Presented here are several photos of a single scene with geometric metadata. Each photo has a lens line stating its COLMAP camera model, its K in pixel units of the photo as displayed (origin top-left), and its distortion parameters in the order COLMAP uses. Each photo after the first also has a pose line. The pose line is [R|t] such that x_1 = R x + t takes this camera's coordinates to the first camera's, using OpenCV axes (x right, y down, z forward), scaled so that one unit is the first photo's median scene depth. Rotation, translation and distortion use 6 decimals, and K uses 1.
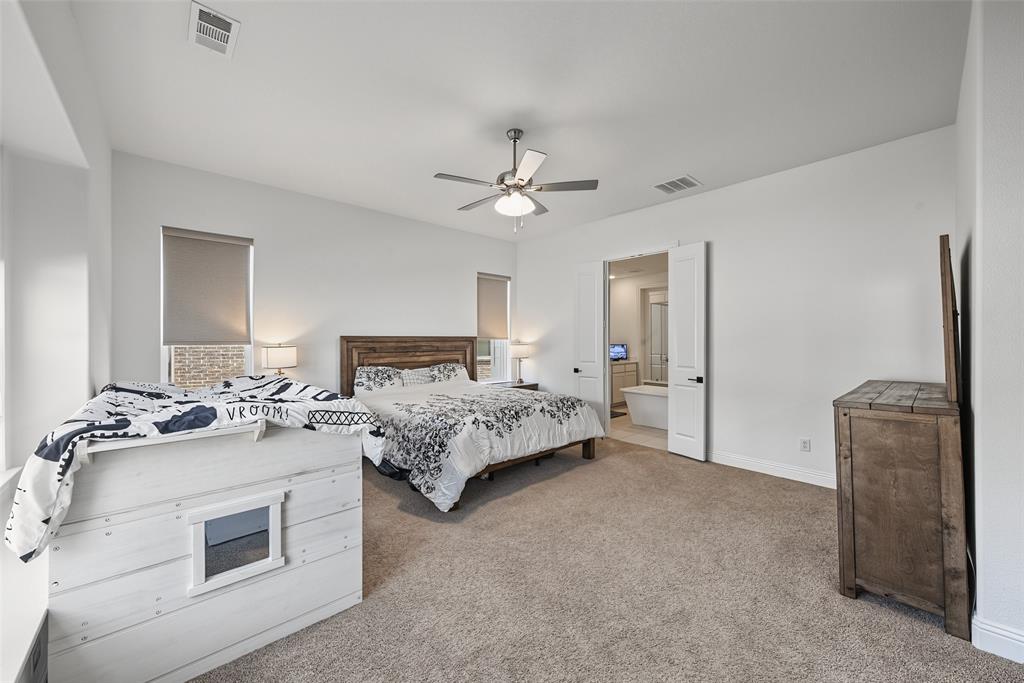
lens RADIAL K [[391.9, 0, 515.3], [0, 391.9, 336.3], [0, 0, 1]] dist [0.096392, -0.000004]
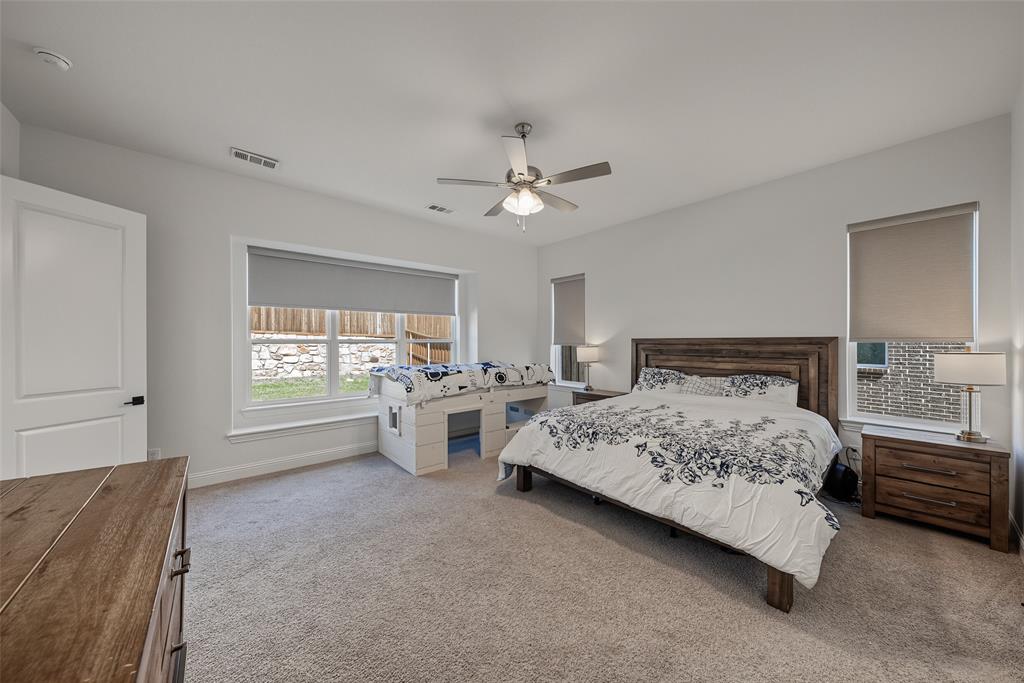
lens RADIAL K [[362.0, 0, 507.7], [0, 362.0, 342.8], [0, 0, 1]] dist [-0.002036, -0.000059]
pose [[-0.047620, 0.001183, -0.998865, 0.584616], [0.004558, 0.999989, 0.000967, 0.008801], [0.998855, -0.004507, -0.047625, 0.679250]]
